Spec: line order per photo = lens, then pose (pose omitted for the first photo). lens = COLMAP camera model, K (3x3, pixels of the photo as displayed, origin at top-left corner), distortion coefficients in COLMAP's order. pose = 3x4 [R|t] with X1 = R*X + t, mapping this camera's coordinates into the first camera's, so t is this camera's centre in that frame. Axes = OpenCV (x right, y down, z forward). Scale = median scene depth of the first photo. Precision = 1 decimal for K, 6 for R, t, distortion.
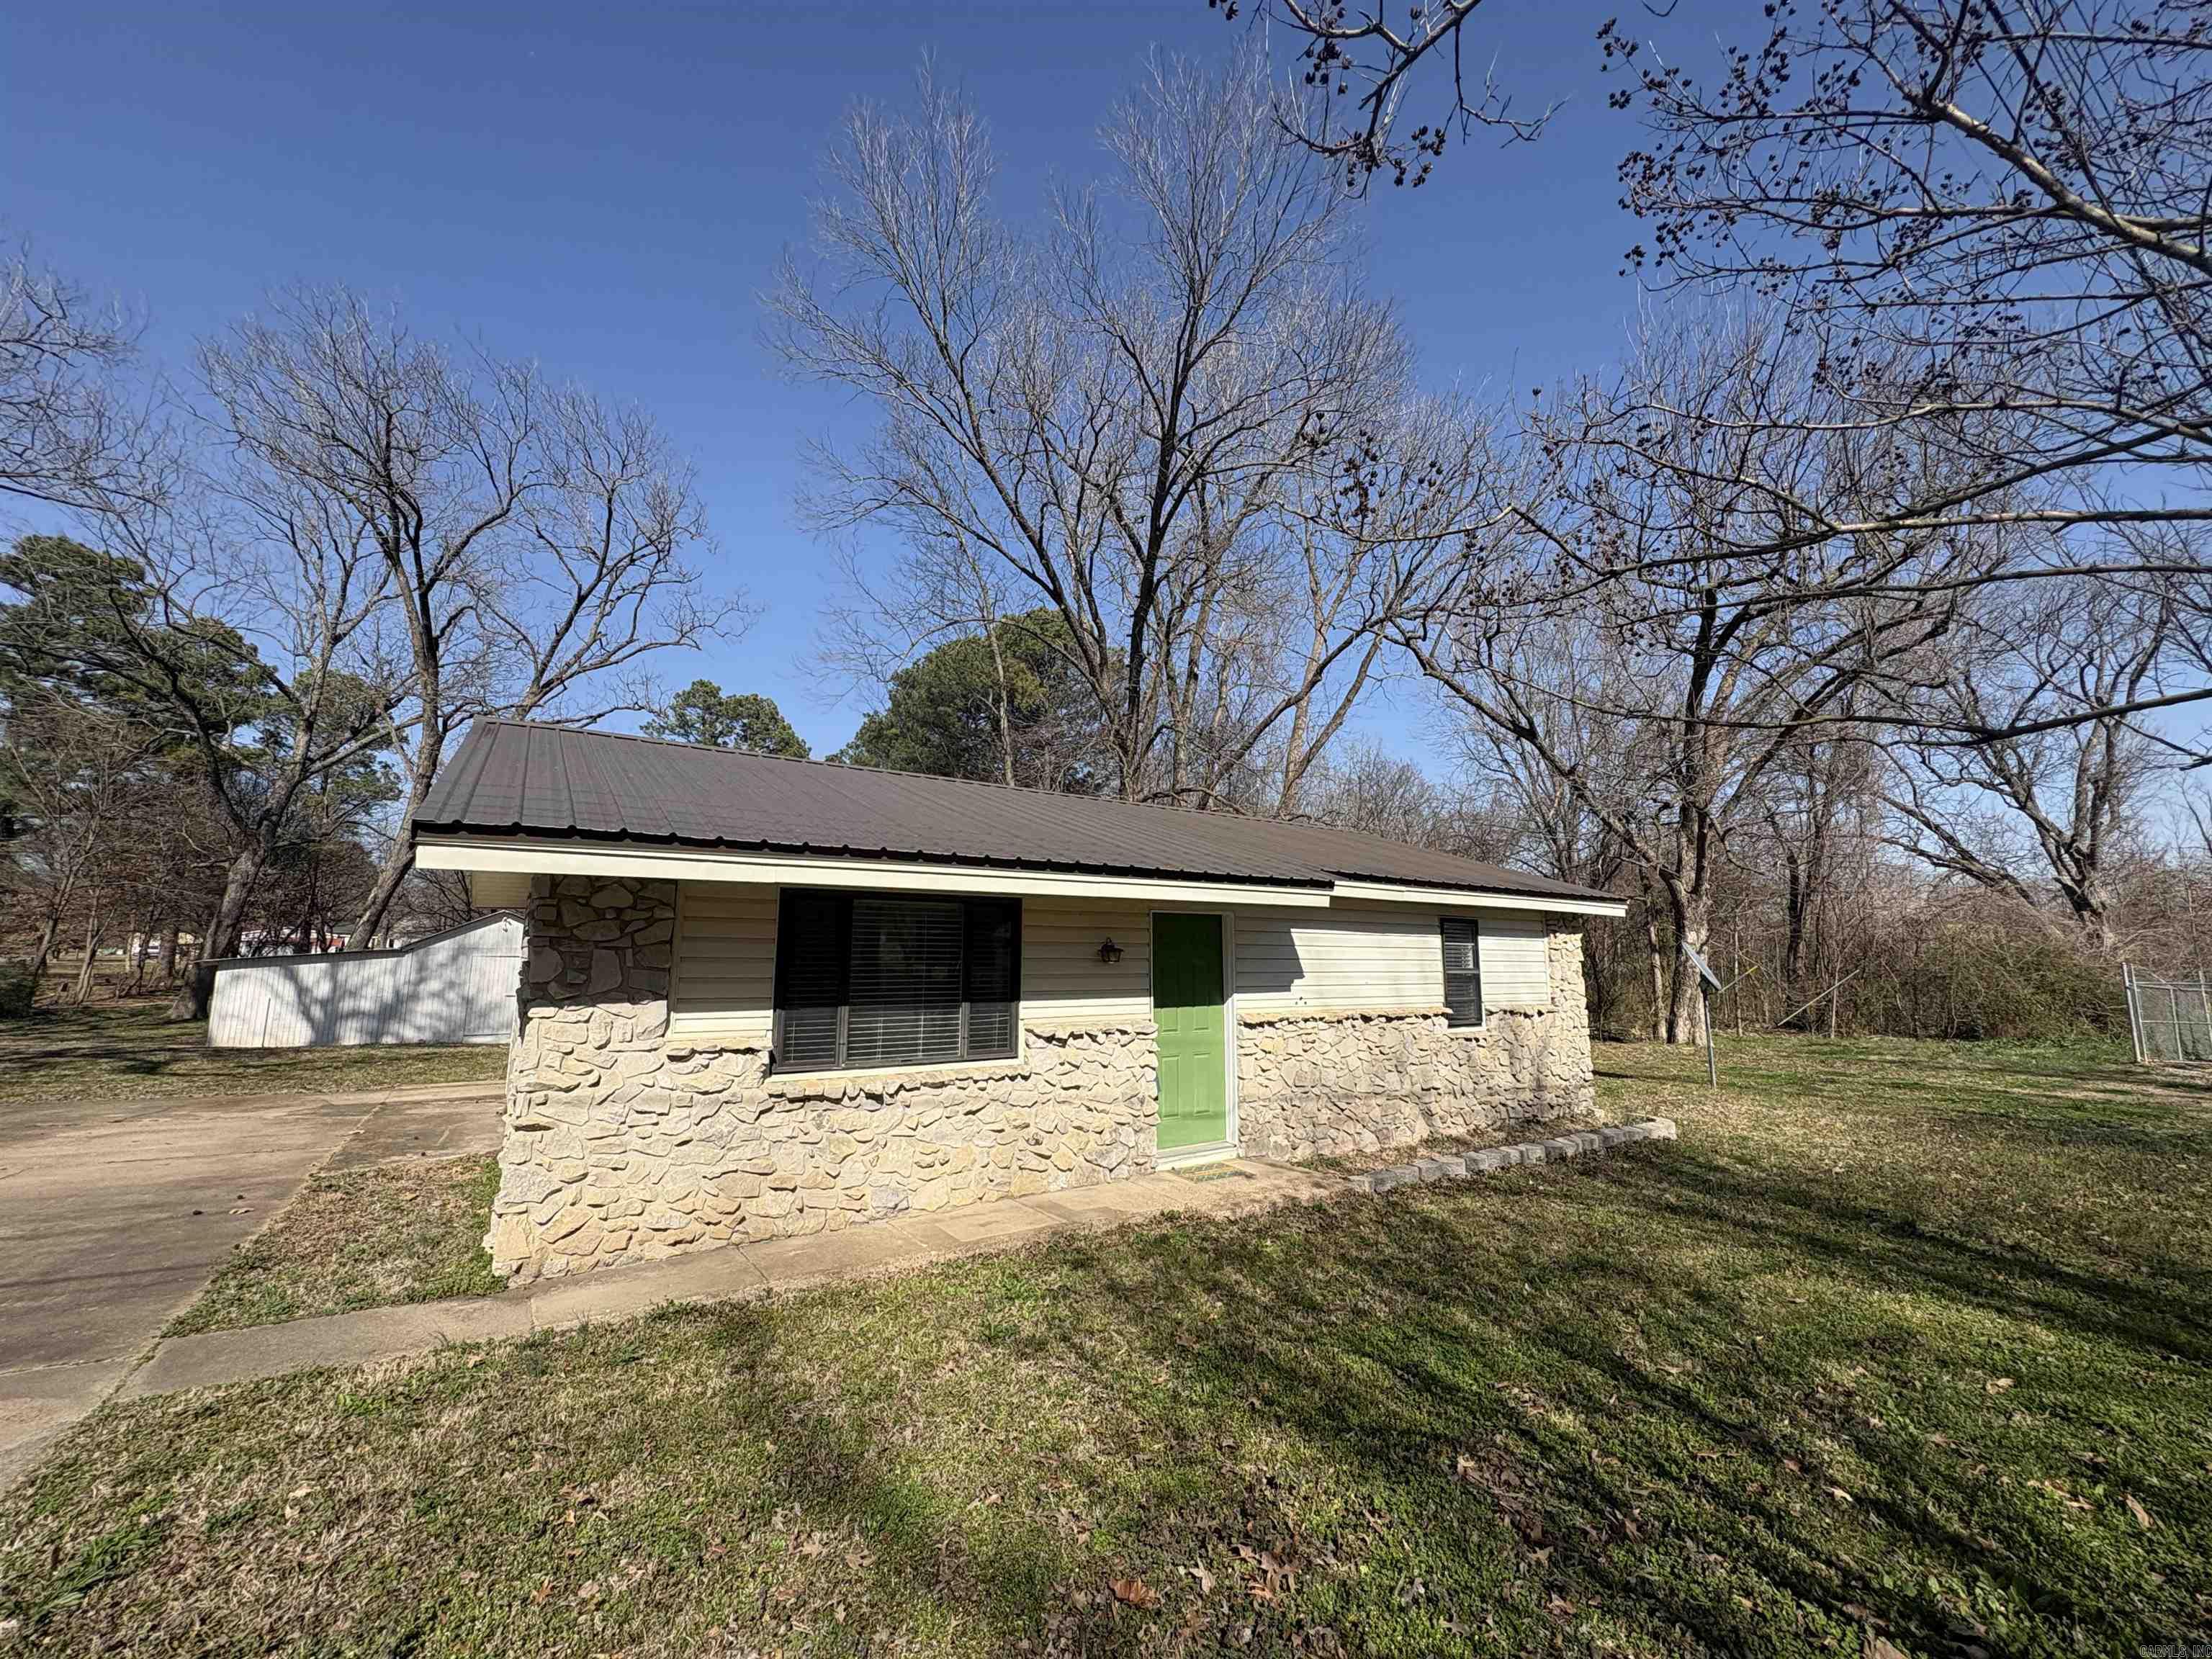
lens RADIAL K [[875.1, 0, 1111.3], [0, 875.1, 819.4], [0, 0, 1]] dist [-0.000083, -0.000044]
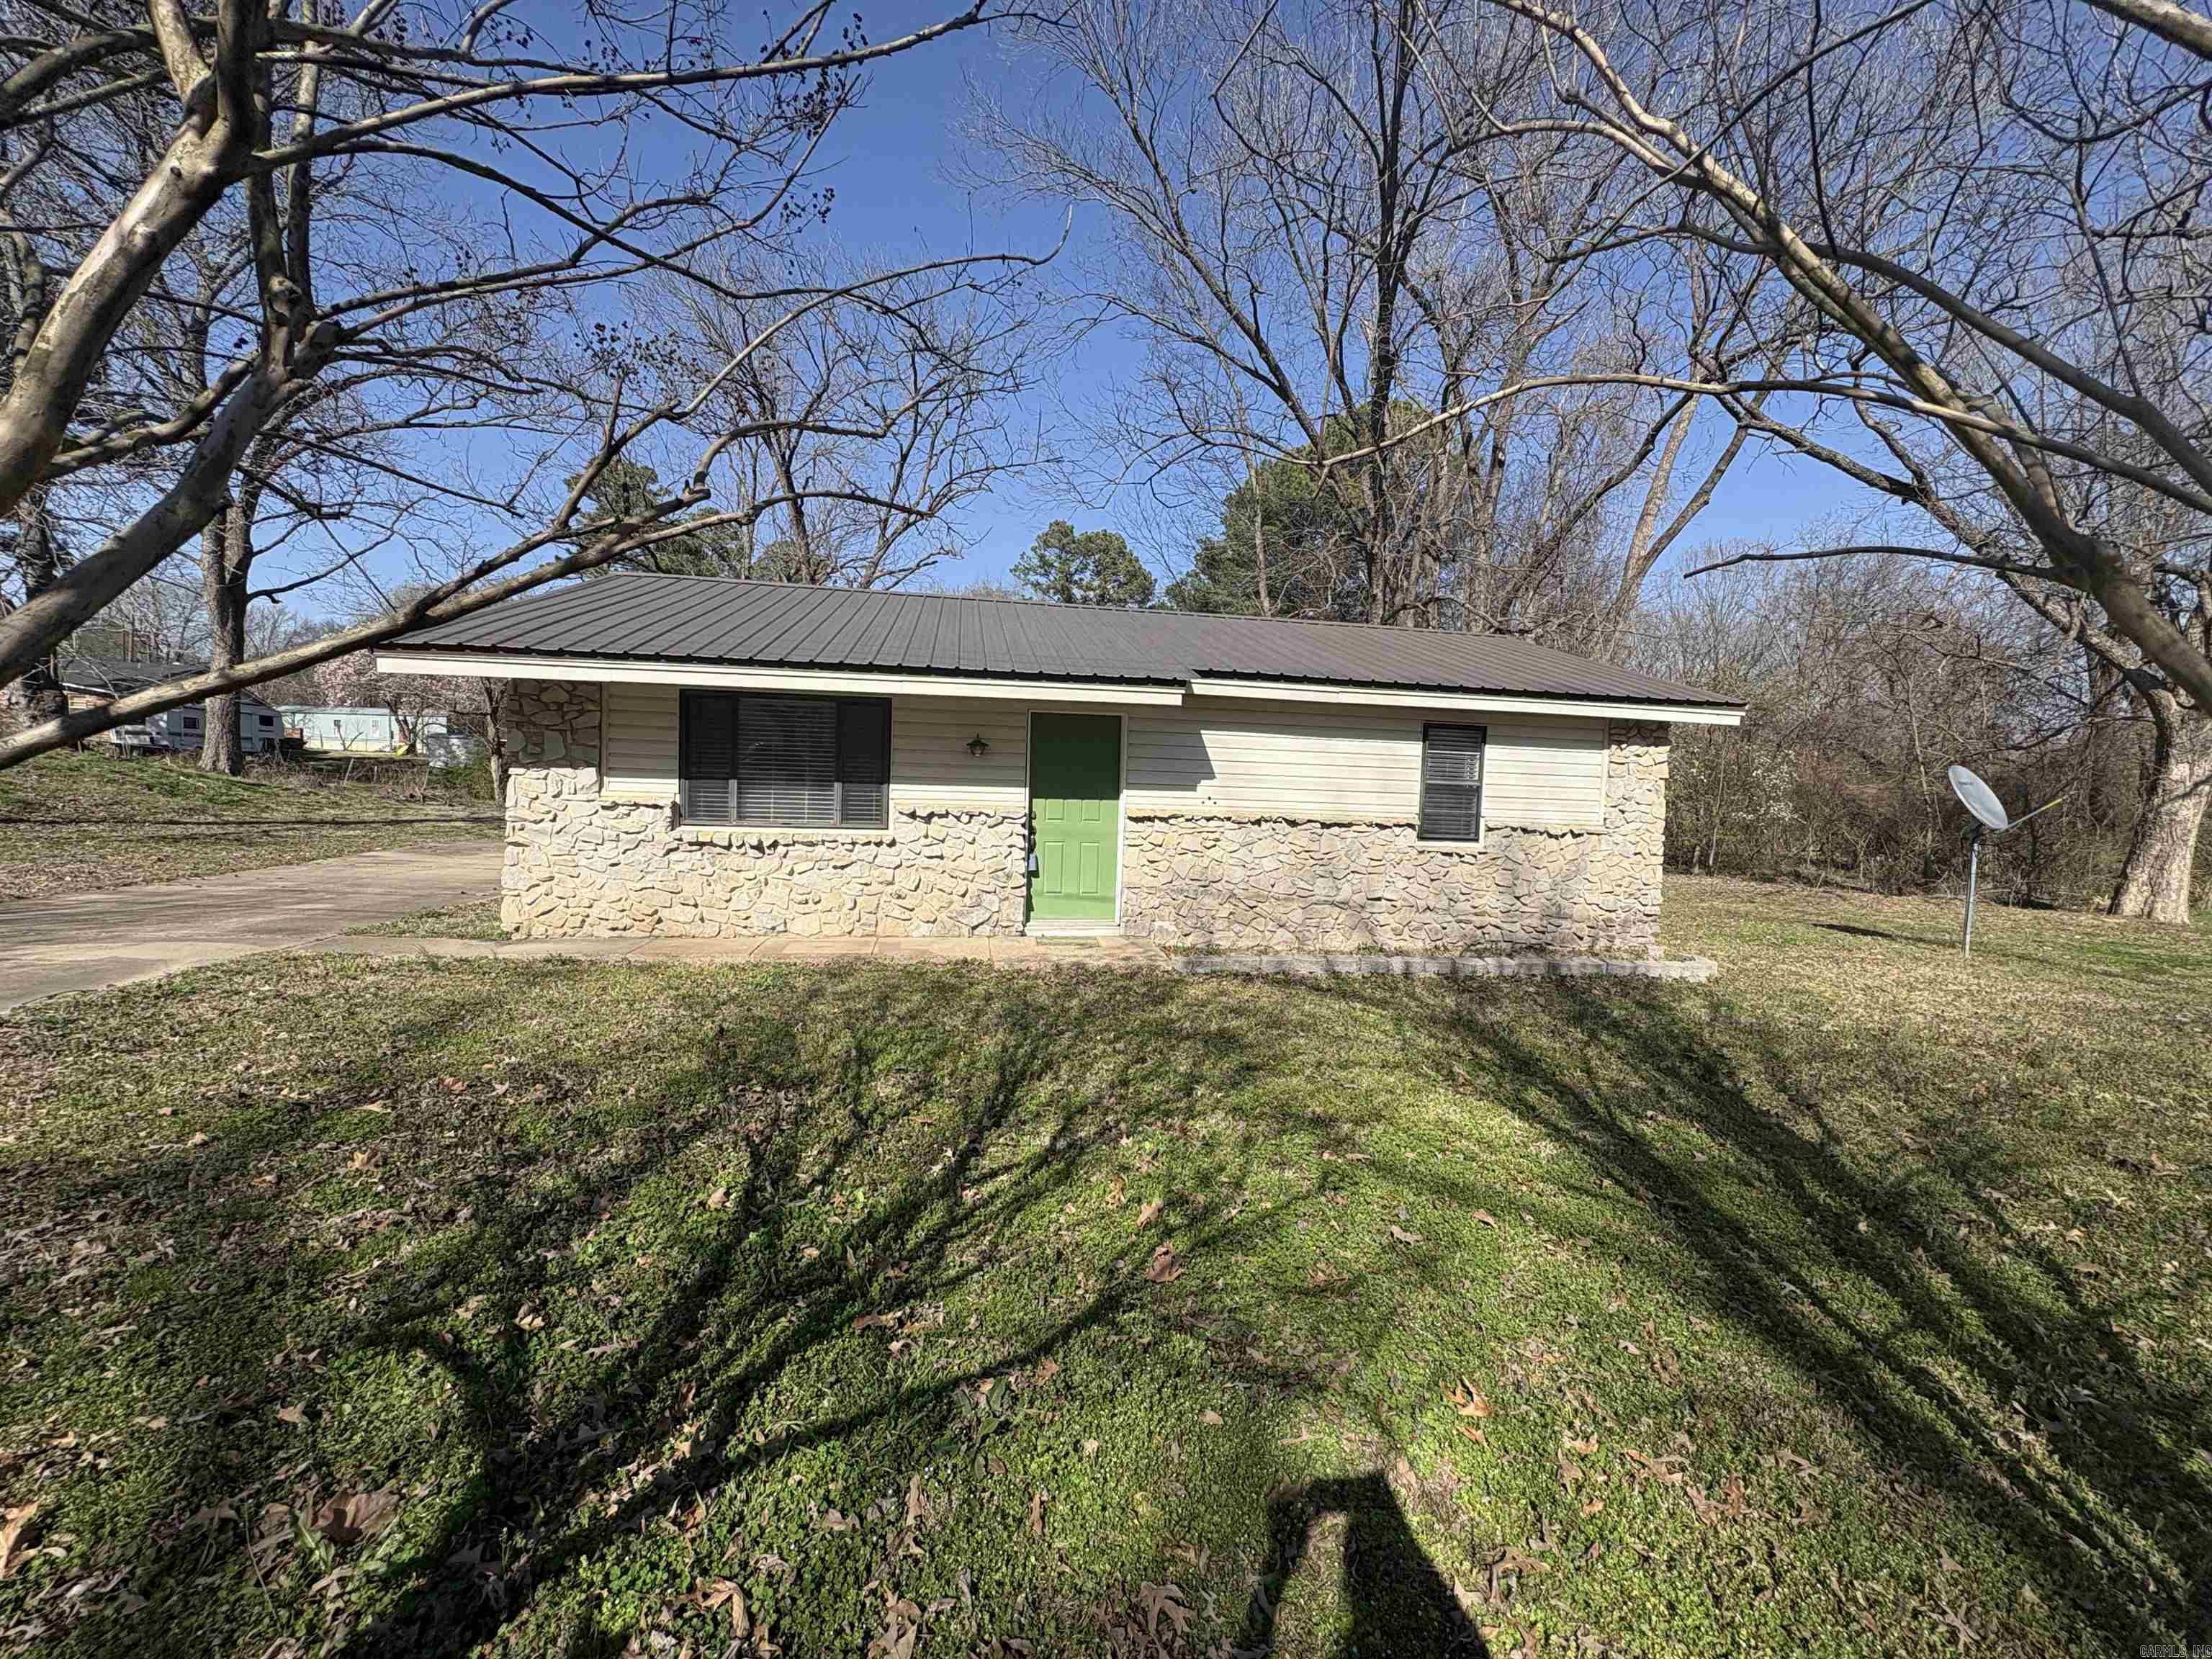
lens RADIAL K [[875.1, 0, 1109.0], [0, 875.1, 819.3], [0, 0, 1]] dist [-0.000083, -0.000044]
pose [[0.910625, 0.044894, -0.410788, 0.554786], [0.035399, 0.981952, 0.185787, 0.035843], [0.411715, -0.183724, 0.892601, 0.035992]]
